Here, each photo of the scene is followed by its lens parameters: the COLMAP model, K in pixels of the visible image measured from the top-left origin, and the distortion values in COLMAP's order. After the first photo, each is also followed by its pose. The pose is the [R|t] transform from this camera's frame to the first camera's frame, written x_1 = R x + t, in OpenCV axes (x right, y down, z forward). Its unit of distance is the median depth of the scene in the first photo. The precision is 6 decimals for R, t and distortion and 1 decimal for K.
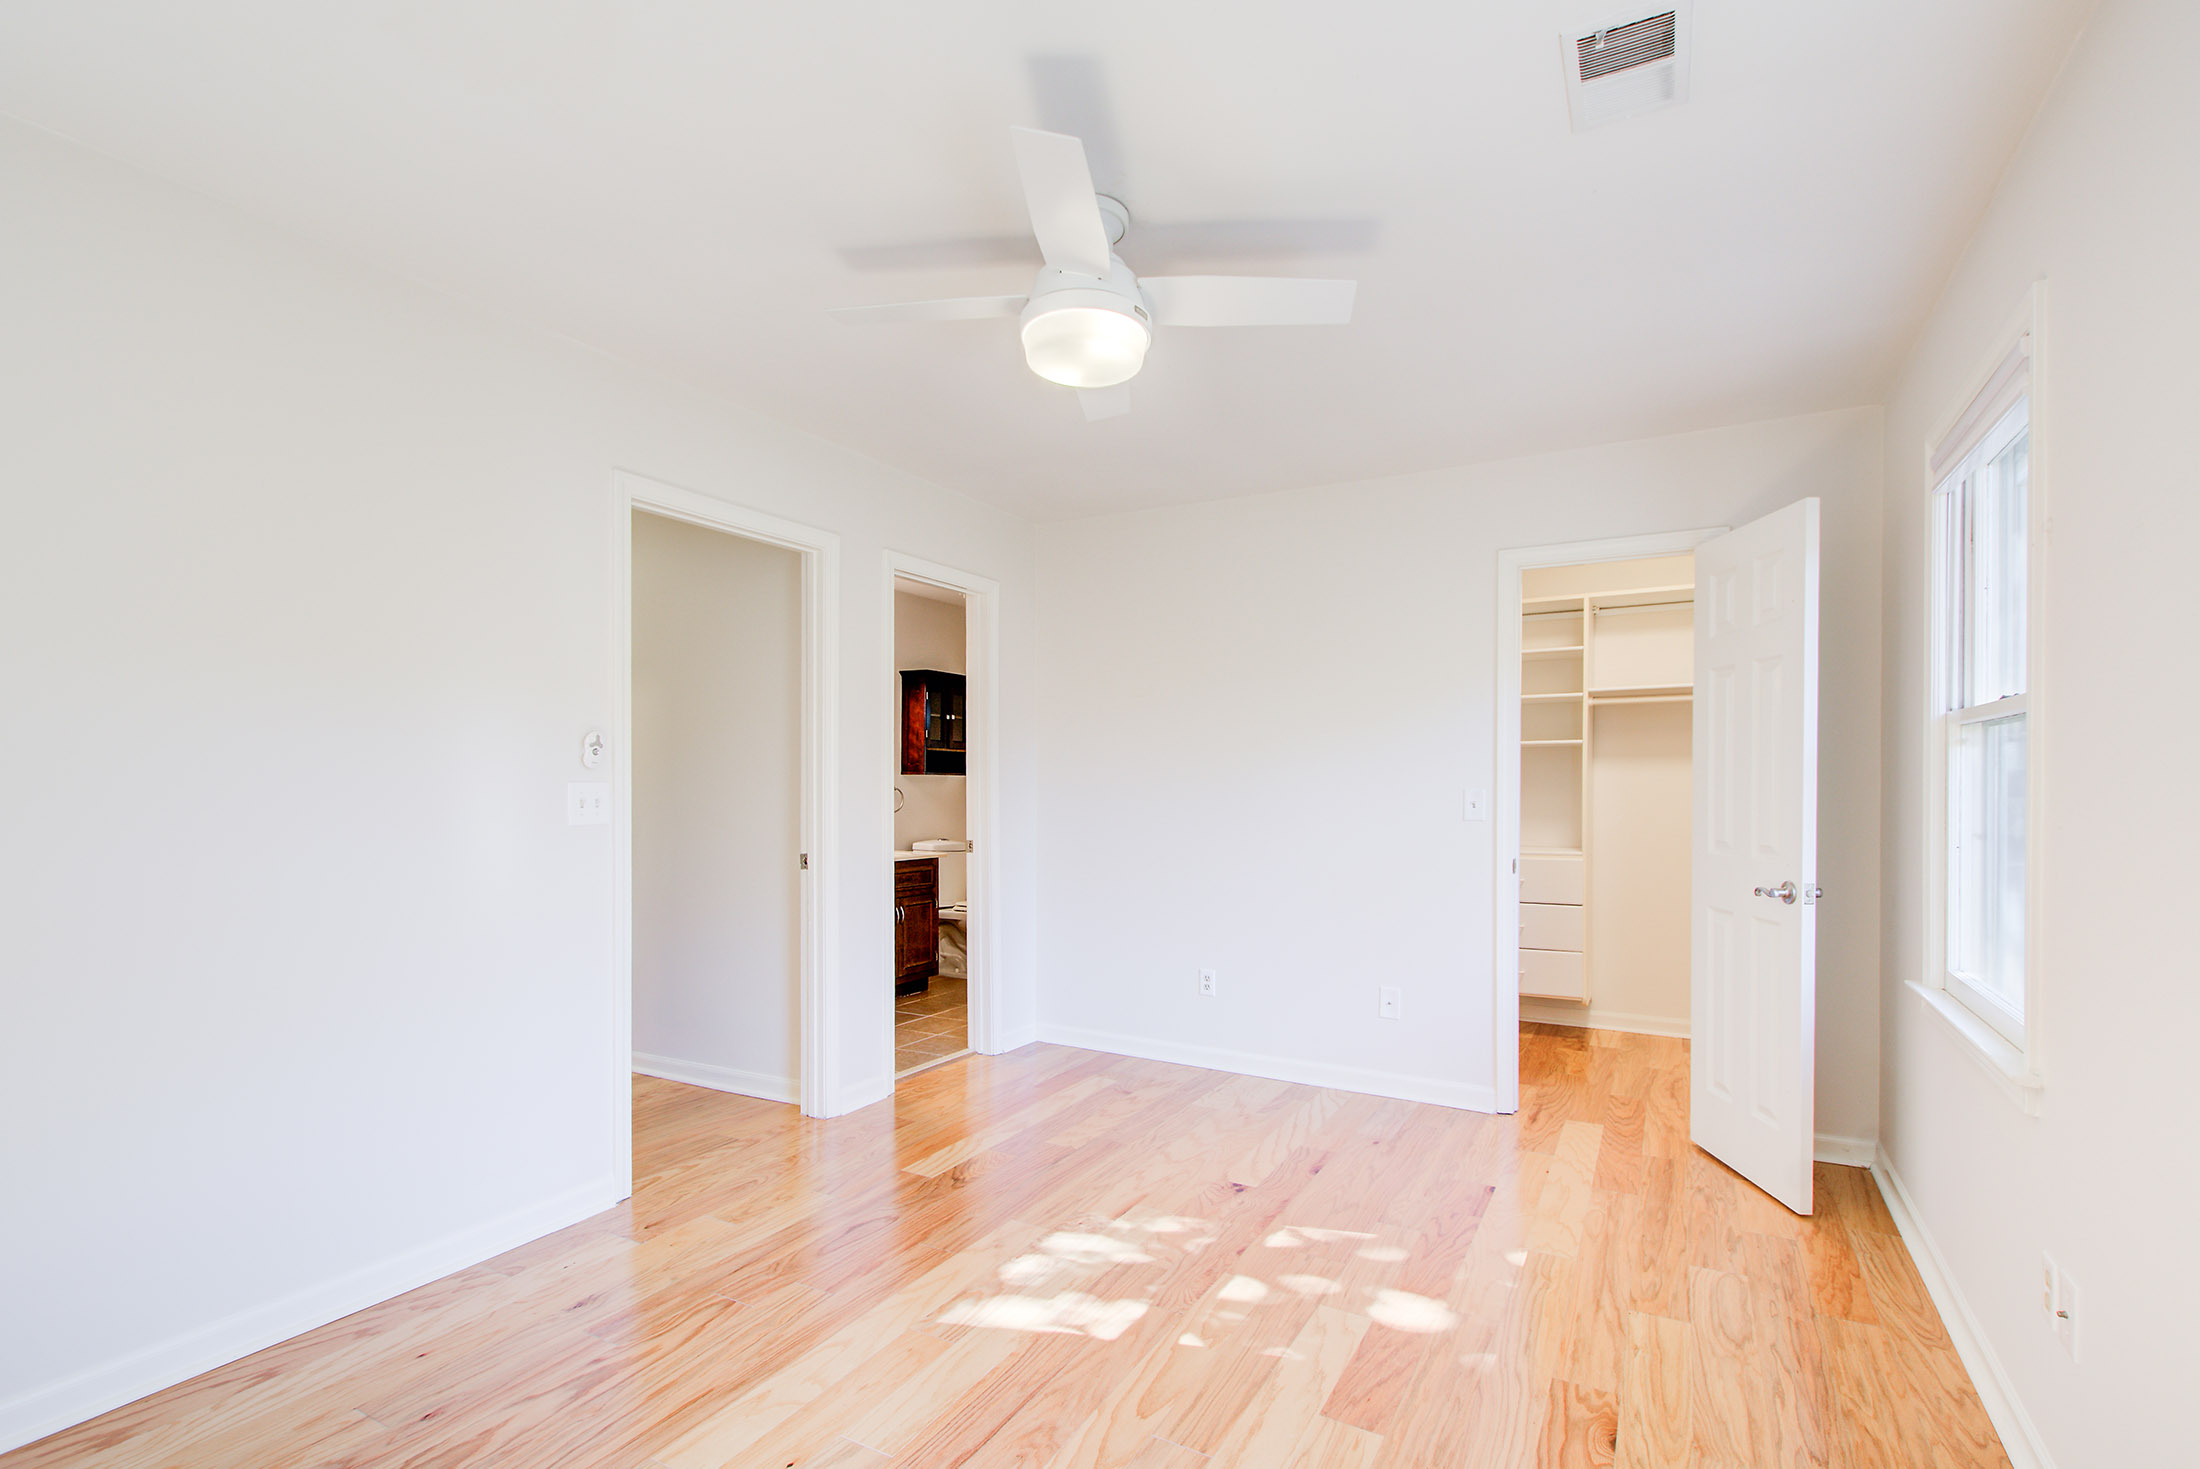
lens RADIAL K [[1015.0, 0, 1126.2], [0, 1015.0, 806.9], [0, 0, 1]] dist [0.023264, -0.000532]
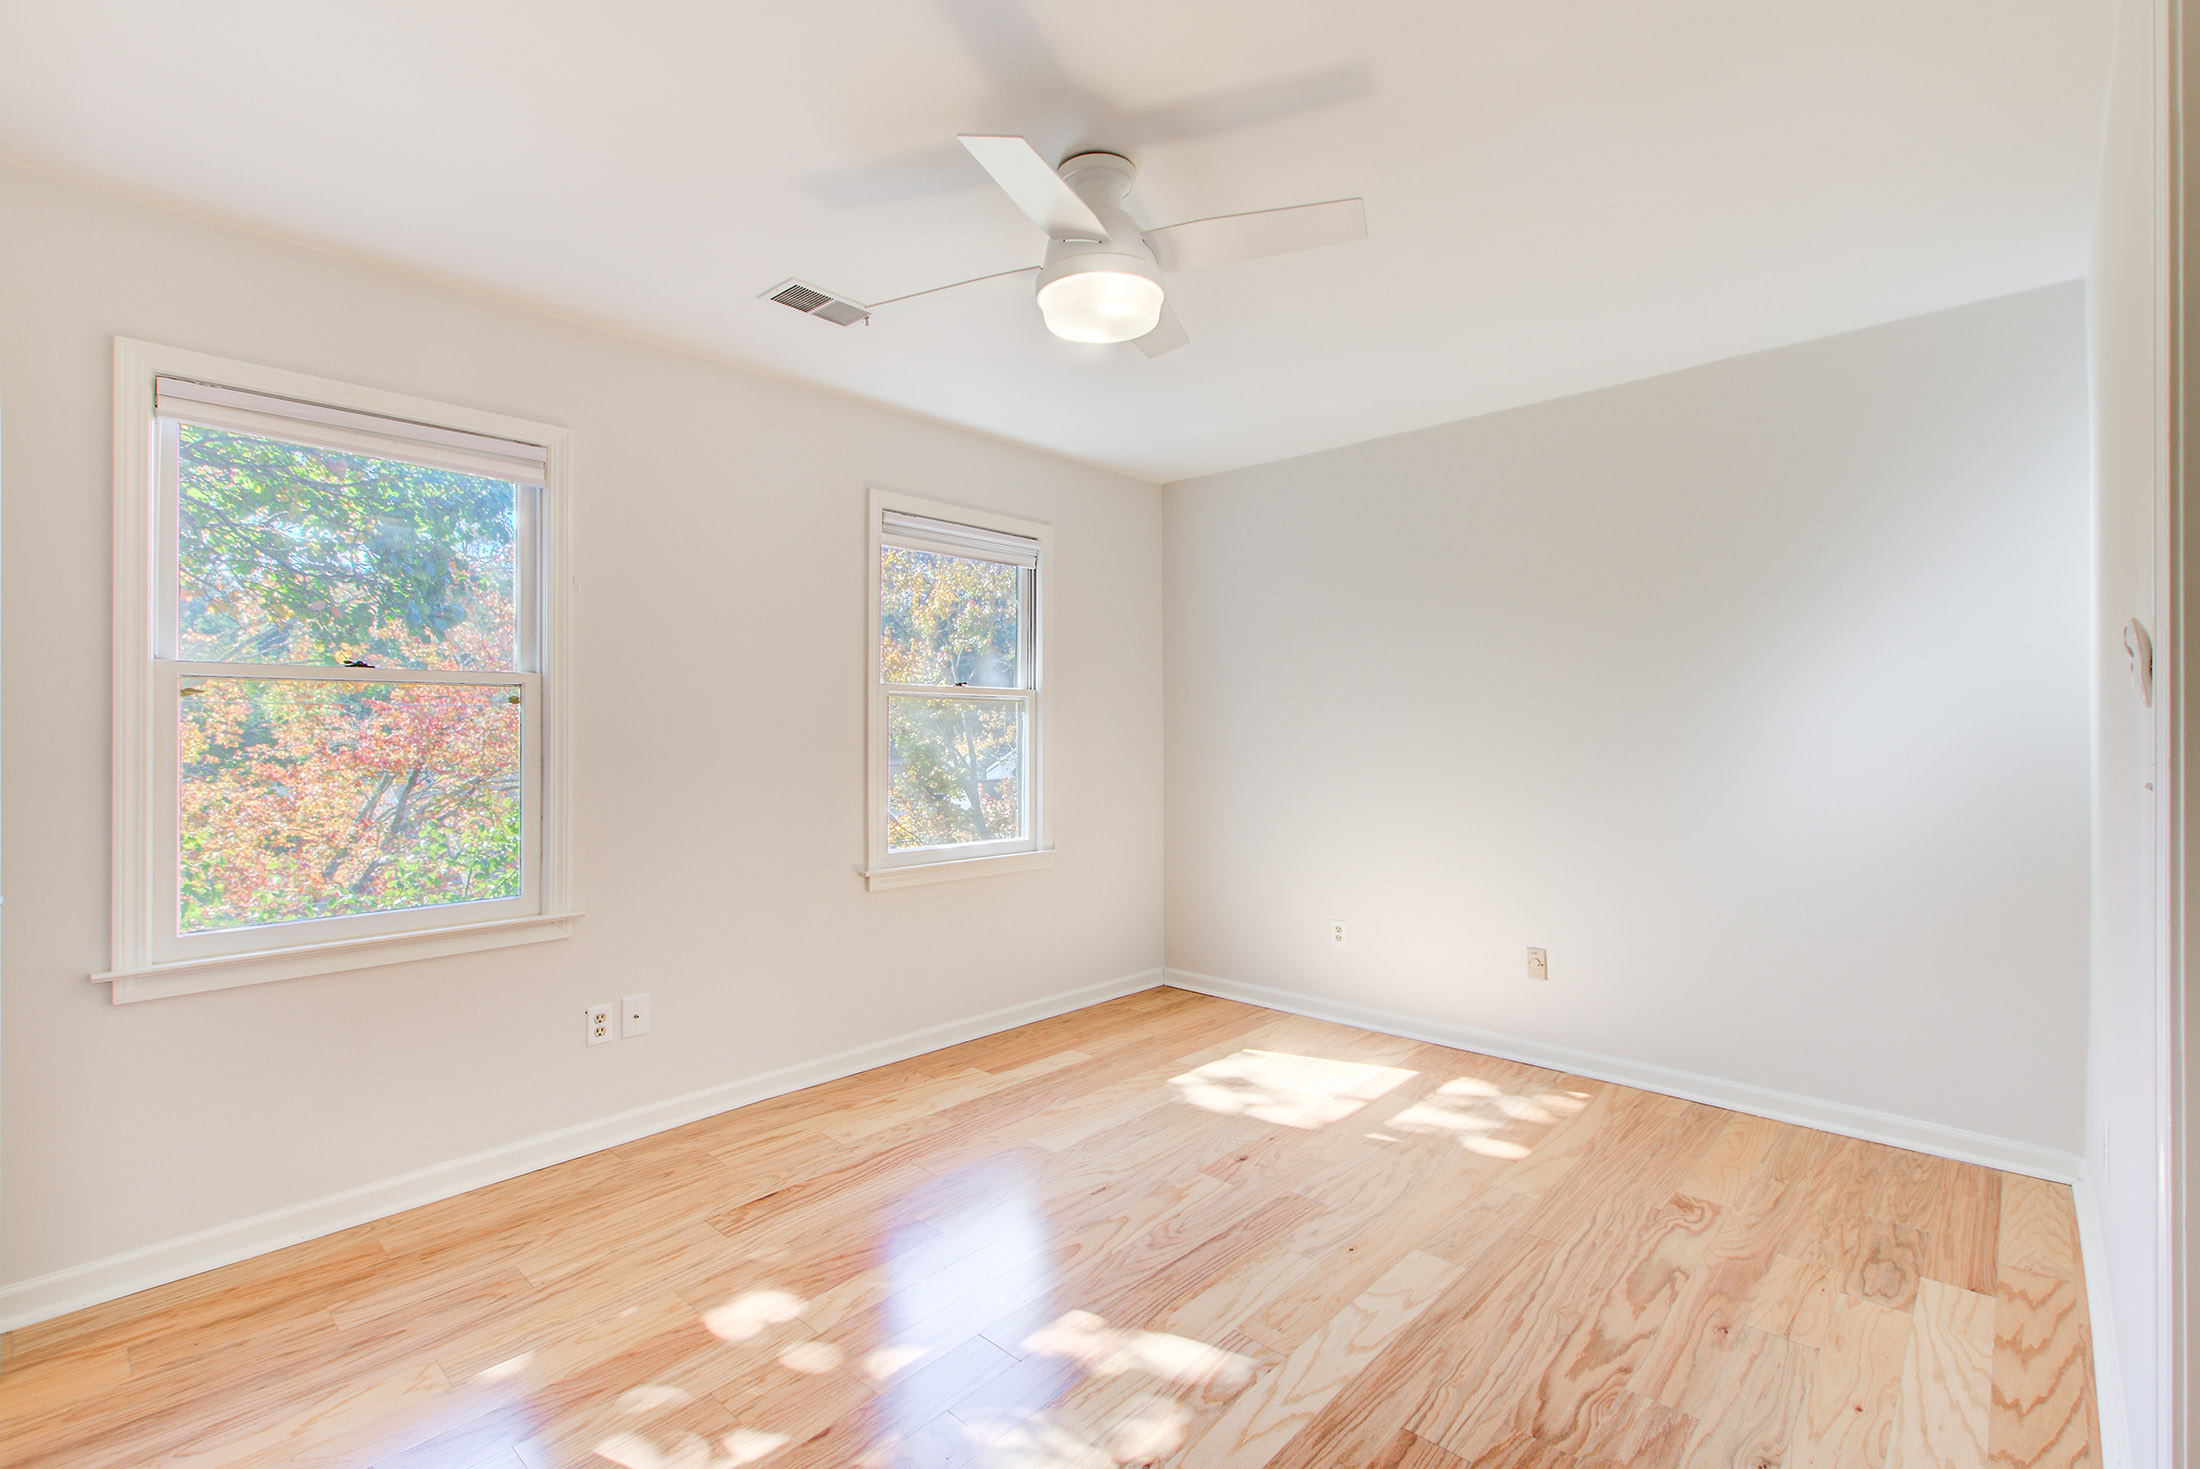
lens RADIAL K [[965.6, 0, 1100.0], [0, 965.6, 734.5], [0, 0, 1]] dist [0.000686, 0.000010]
pose [[-0.965938, 0.000583, 0.258771, -0.221393], [0.008680, 0.999508, 0.030147, -0.041906], [-0.258626, 0.031367, -0.965468, 1.486996]]
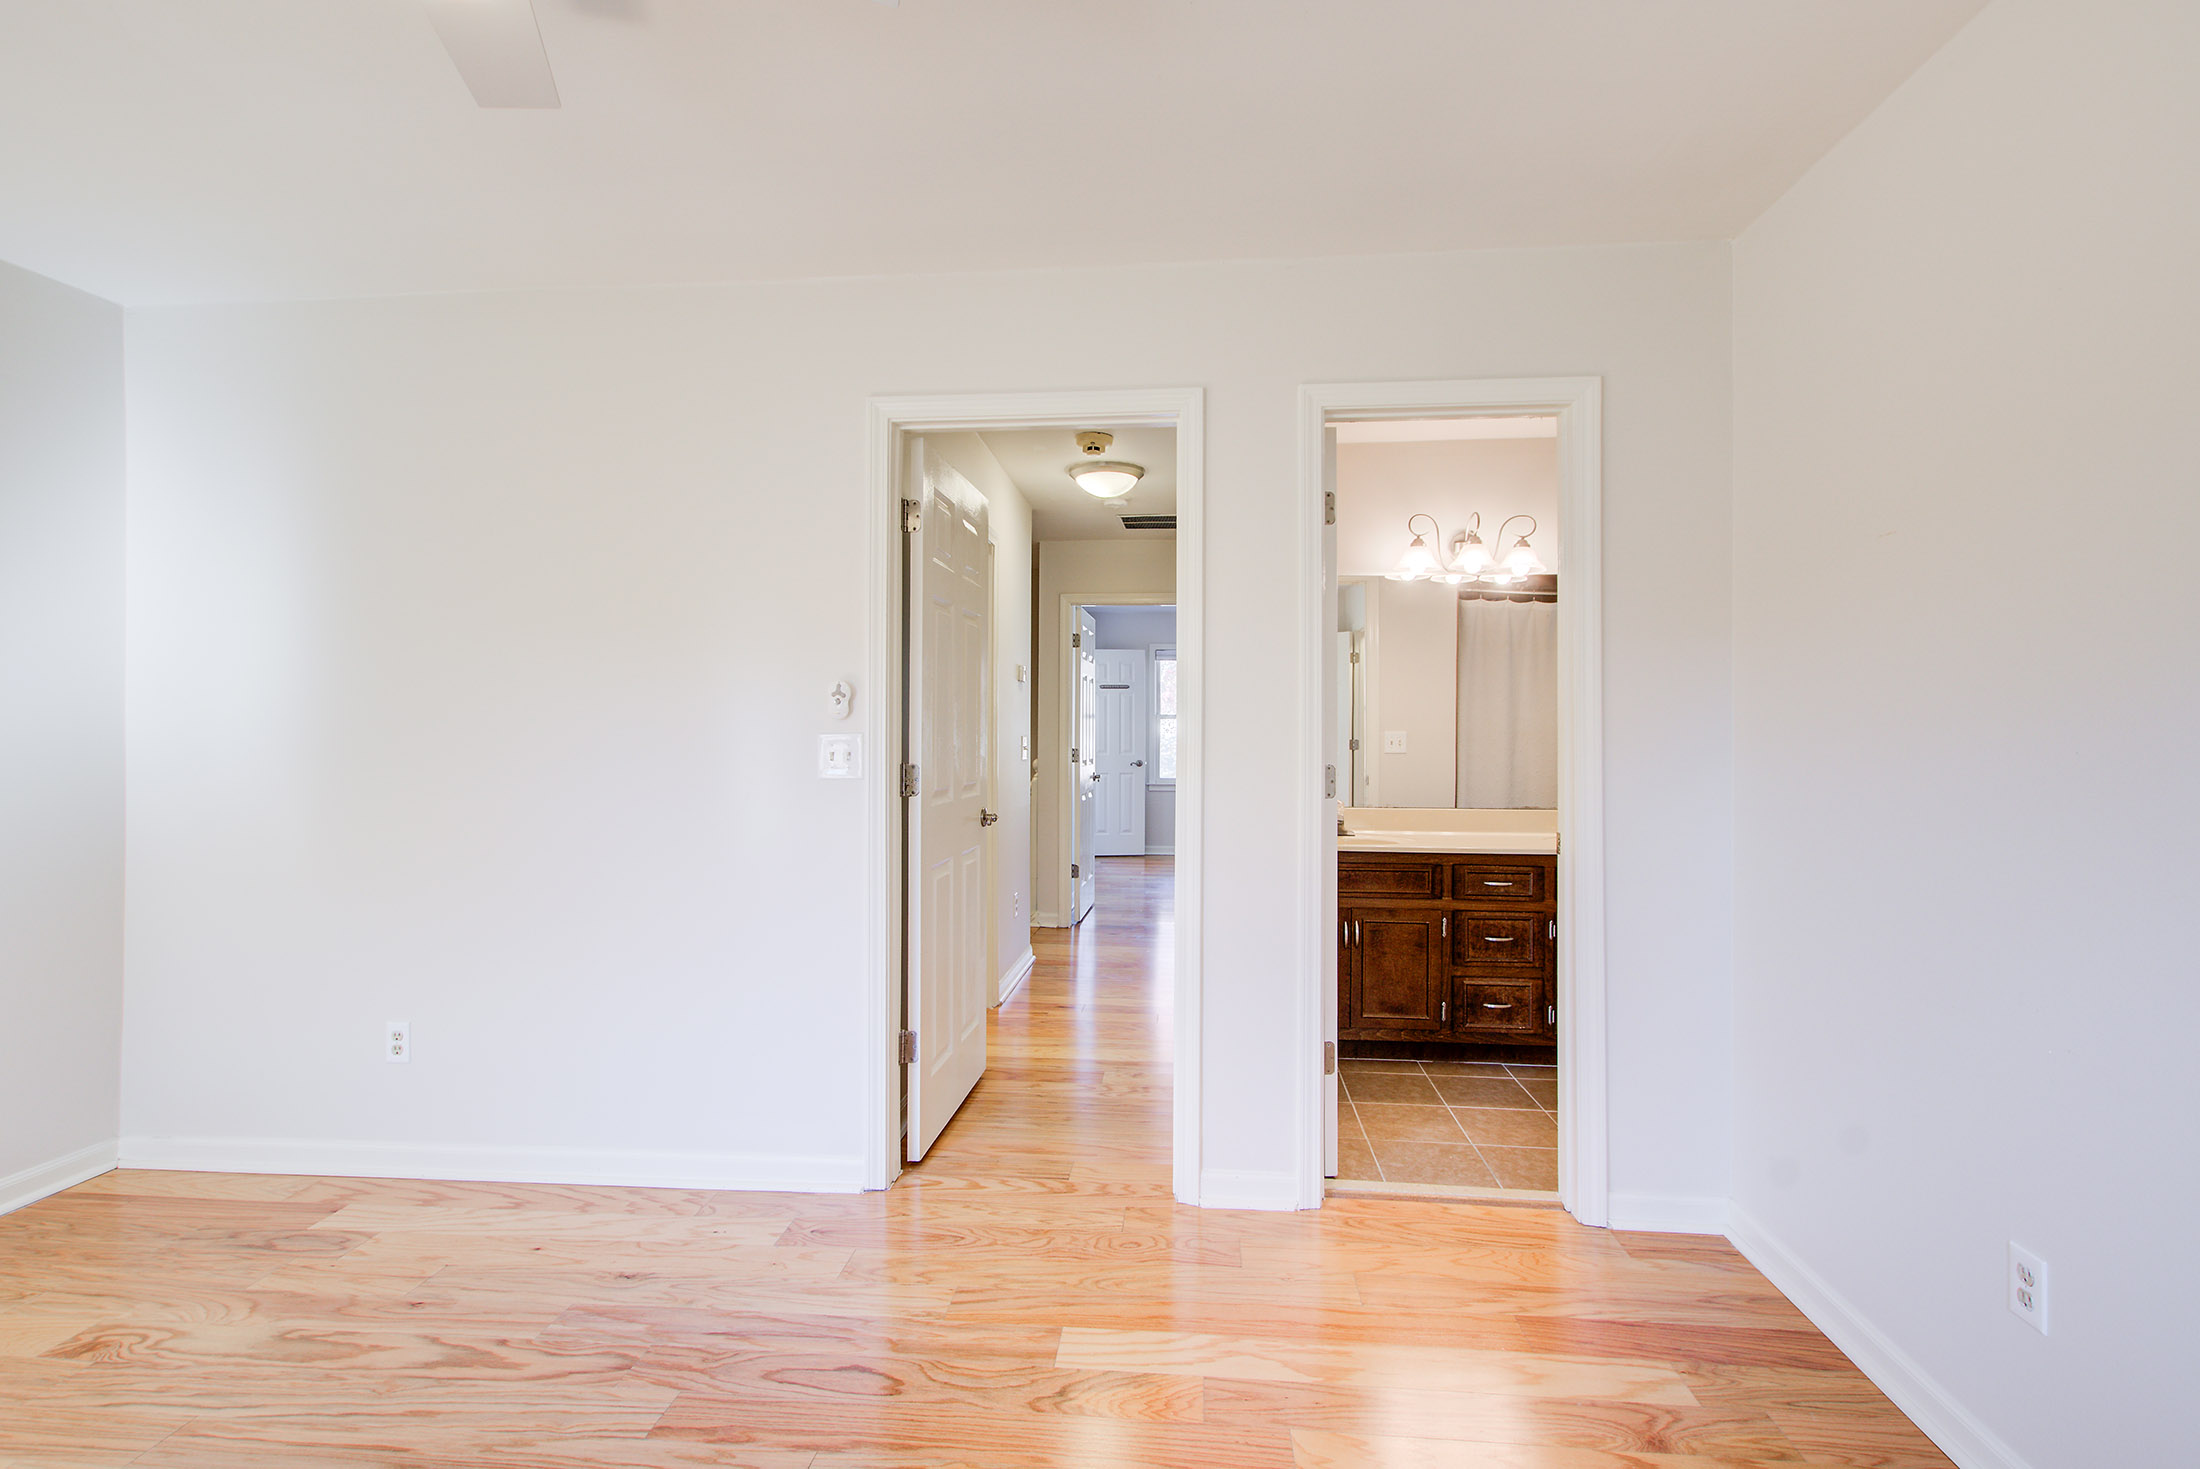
lens RADIAL K [[1019.7, 0, 1131.8], [0, 1019.7, 706.2], [0, 0, 1]] dist [0.029826, -0.020440]
pose [[0.400086, -0.008226, -0.916441, 0.468265], [-0.020326, 0.999634, -0.017846, -0.038388], [0.916252, 0.025767, 0.399773, 0.878625]]
